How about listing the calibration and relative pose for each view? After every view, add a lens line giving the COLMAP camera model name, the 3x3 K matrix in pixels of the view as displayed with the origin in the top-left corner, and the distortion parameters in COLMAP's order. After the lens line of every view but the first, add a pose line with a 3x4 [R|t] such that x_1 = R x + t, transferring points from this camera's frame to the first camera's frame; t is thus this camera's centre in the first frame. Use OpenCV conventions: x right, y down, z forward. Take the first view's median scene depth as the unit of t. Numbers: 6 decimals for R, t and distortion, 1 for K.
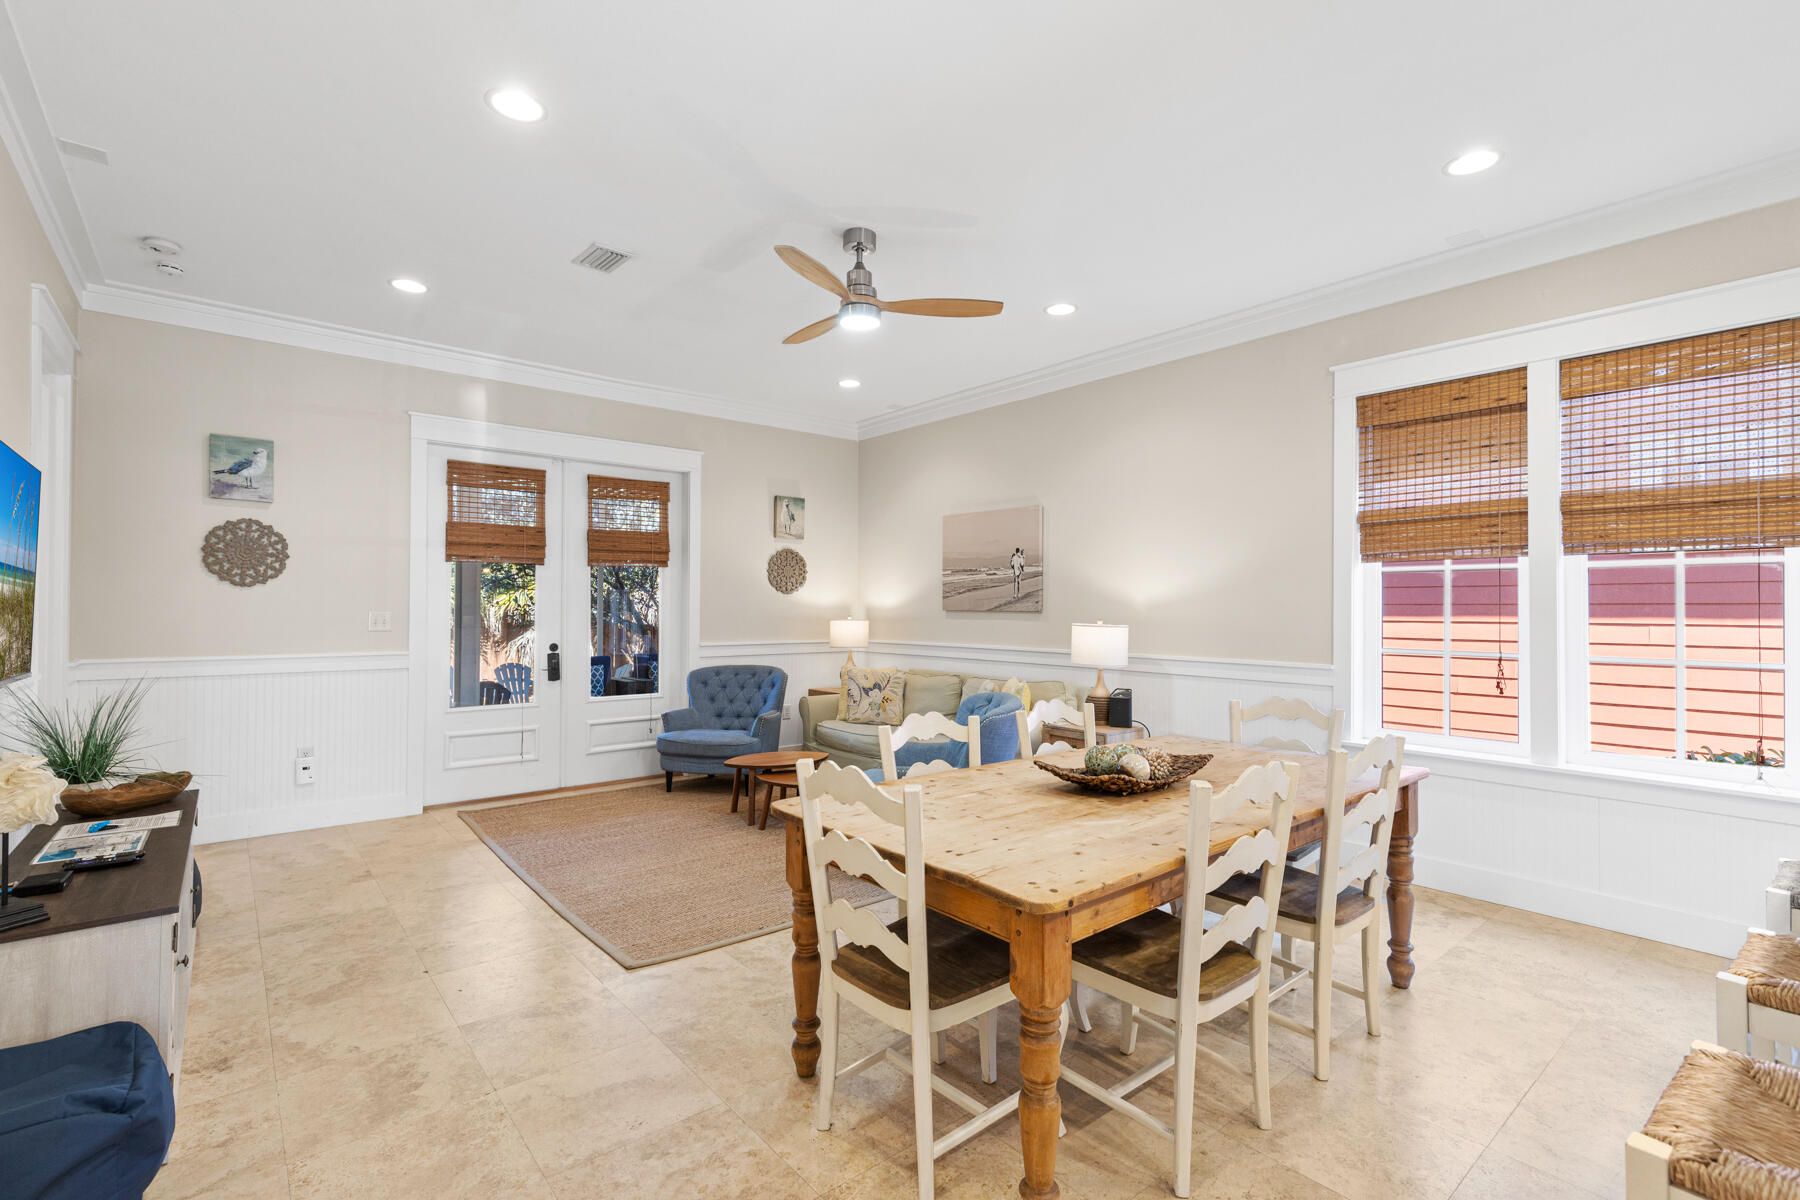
lens RADIAL K [[813.1, 0, 904.7], [0, 813.1, 599.6], [0, 0, 1]] dist [0.009697, -0.001965]
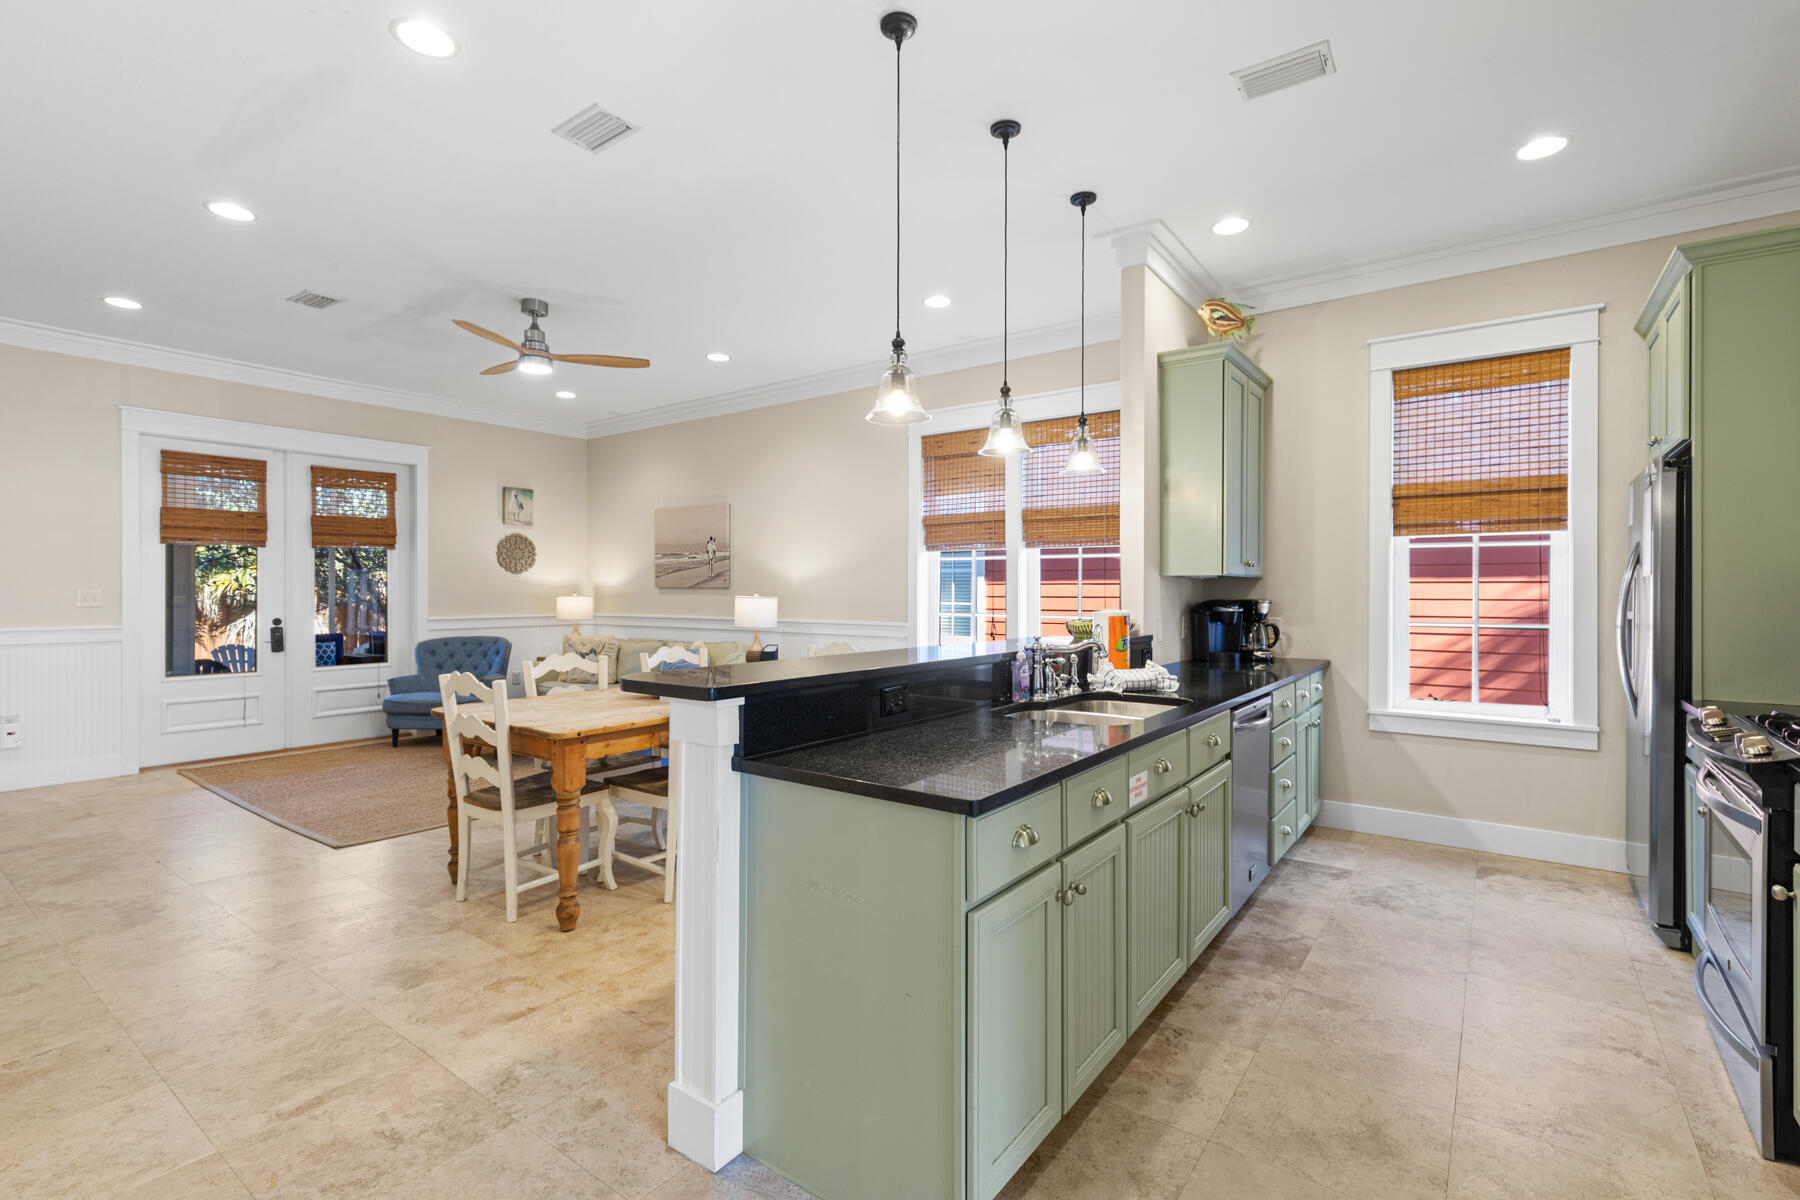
lens RADIAL K [[813.1, 0, 905.0], [0, 813.1, 590.4], [0, 0, 1]] dist [0.009697, -0.001965]
pose [[0.971567, -0.004119, 0.236728, 0.170351], [0.001368, 0.999930, 0.011781, 0.005384], [-0.236760, -0.011122, 0.971504, -0.351687]]
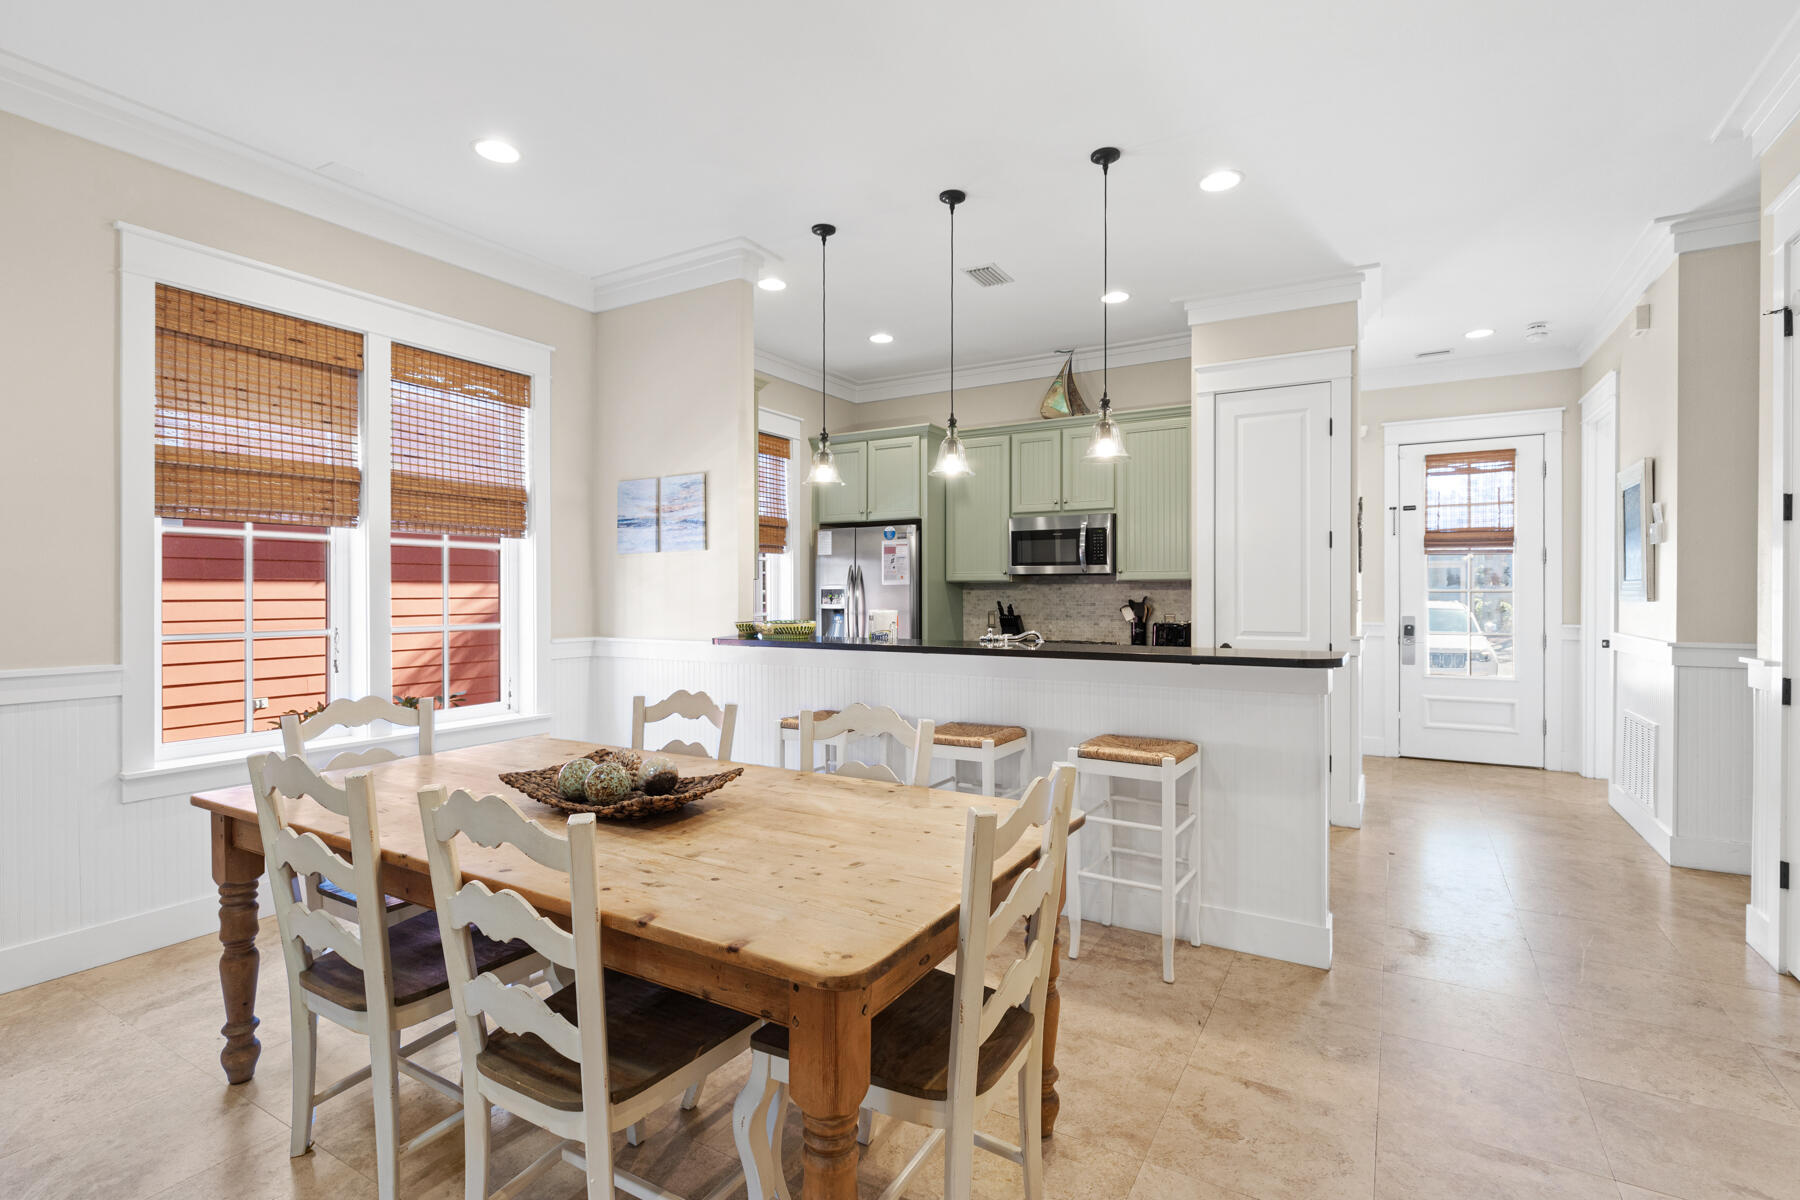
lens RADIAL K [[841.7, 0, 909.3], [0, 841.7, 593.1], [0, 0, 1]] dist [0.002064, 0.000004]
pose [[-0.337836, -0.008069, 0.941170, -0.326943], [-0.012161, 0.999917, 0.004207, 0.009691], [-0.941126, -0.010024, -0.337907, 0.574149]]
